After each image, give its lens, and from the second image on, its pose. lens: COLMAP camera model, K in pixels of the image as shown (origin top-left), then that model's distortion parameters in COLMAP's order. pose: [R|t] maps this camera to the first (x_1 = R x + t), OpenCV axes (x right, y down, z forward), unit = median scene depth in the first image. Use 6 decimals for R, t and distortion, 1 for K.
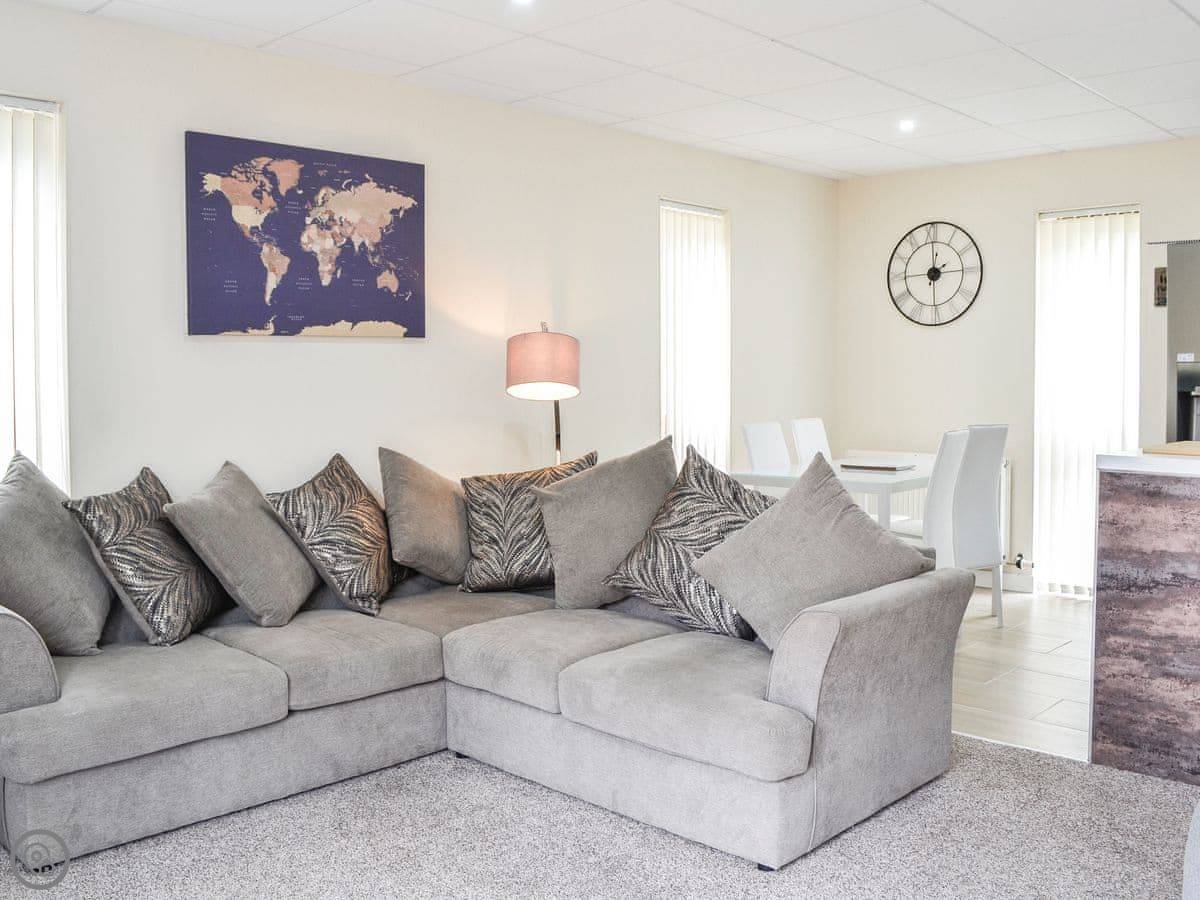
lens RADIAL K [[1098.8, 0, 592.9], [0, 1098.8, 409.3], [0, 0, 1]] dist [-0.067460, 0.007299]
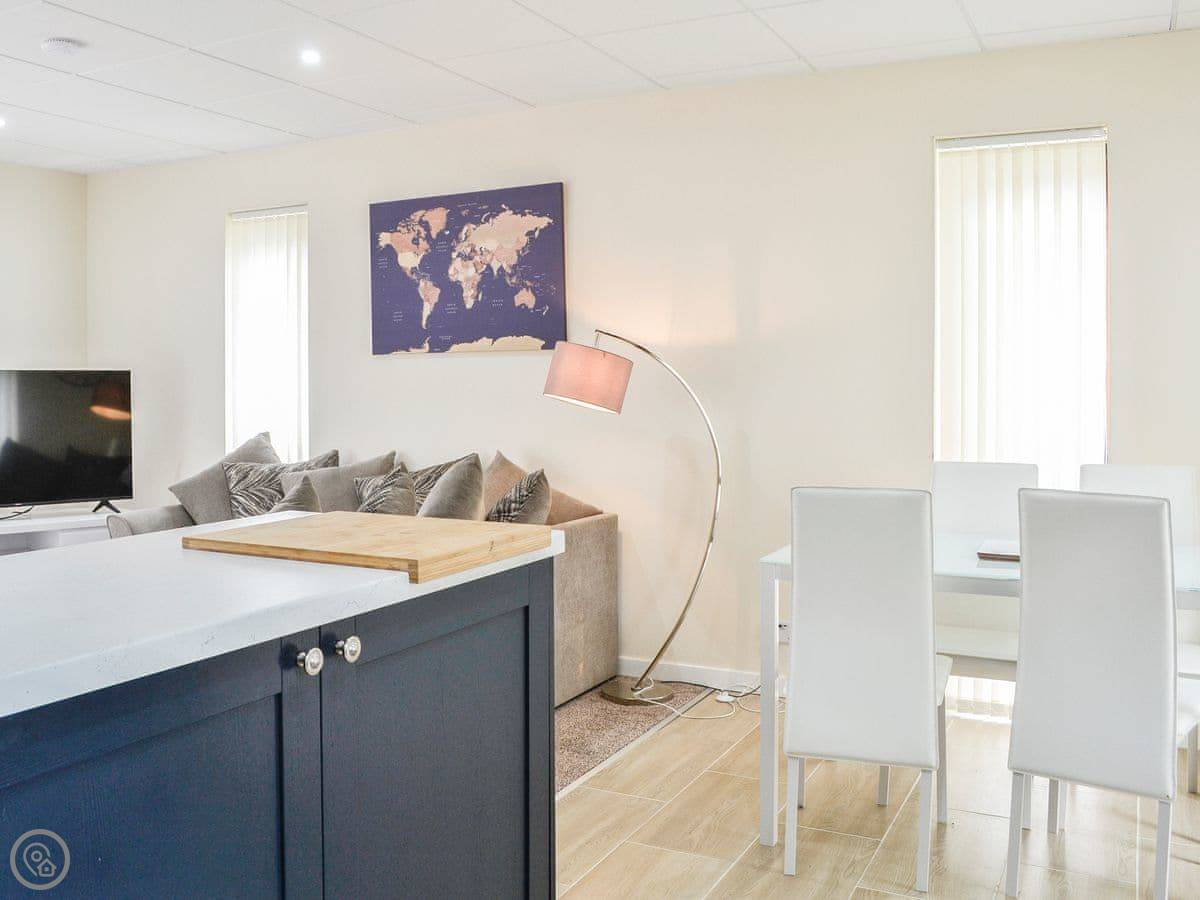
lens RADIAL K [[1120.8, 0, 536.9], [0, 1120.8, 380.6], [0, 0, 1]] dist [-0.090810, 0.005150]
pose [[0.263864, 0.006316, -0.964539, 0.935825], [-0.027987, 0.999608, -0.001111, -0.037395], [0.964154, 0.027287, 0.263937, 0.765557]]
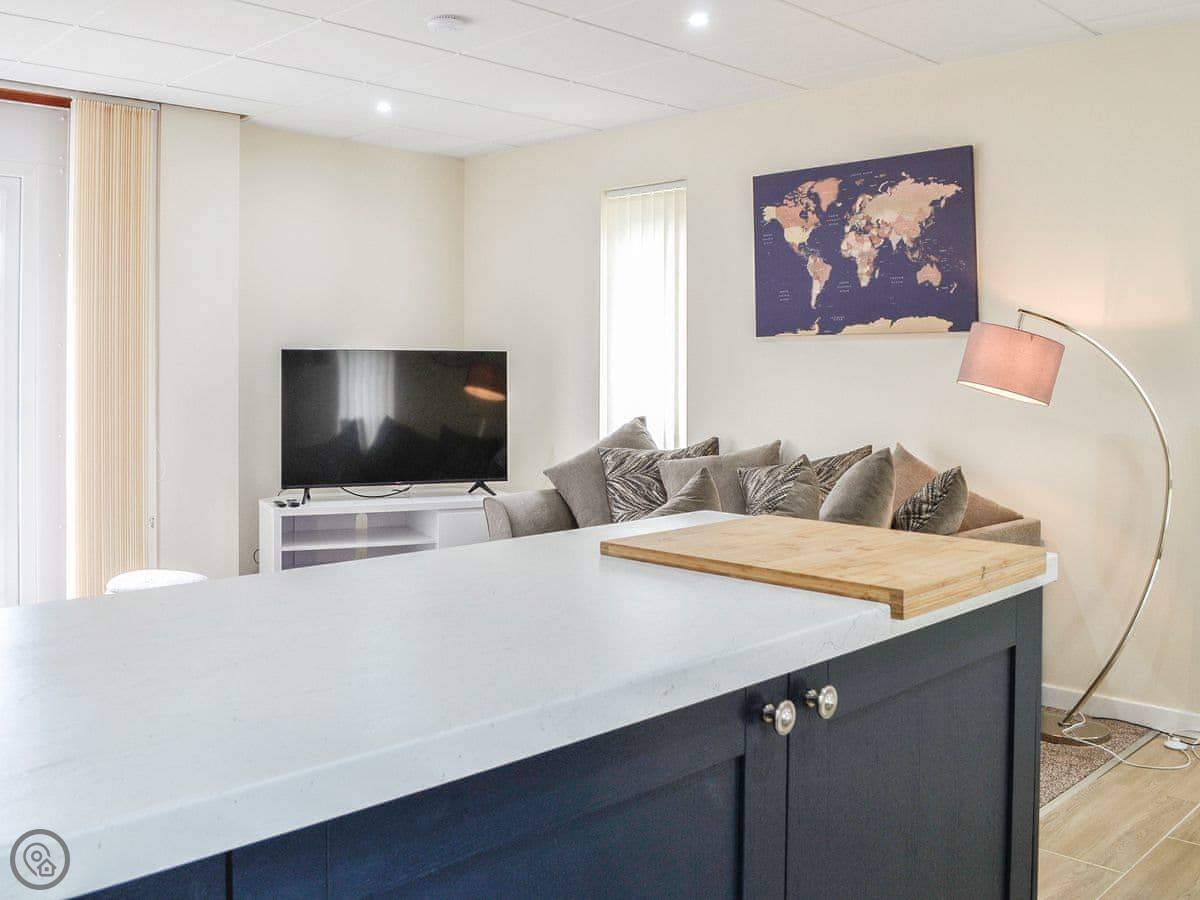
lens RADIAL K [[1122.6, 0, 545.5], [0, 1122.6, 326.3], [0, 0, 1]] dist [-0.084247, 0.015684]
pose [[-0.036167, -0.026457, -0.998995, 0.861219], [-0.038854, 0.998931, -0.025048, -0.035442], [0.998590, 0.037909, -0.037157, 0.739865]]
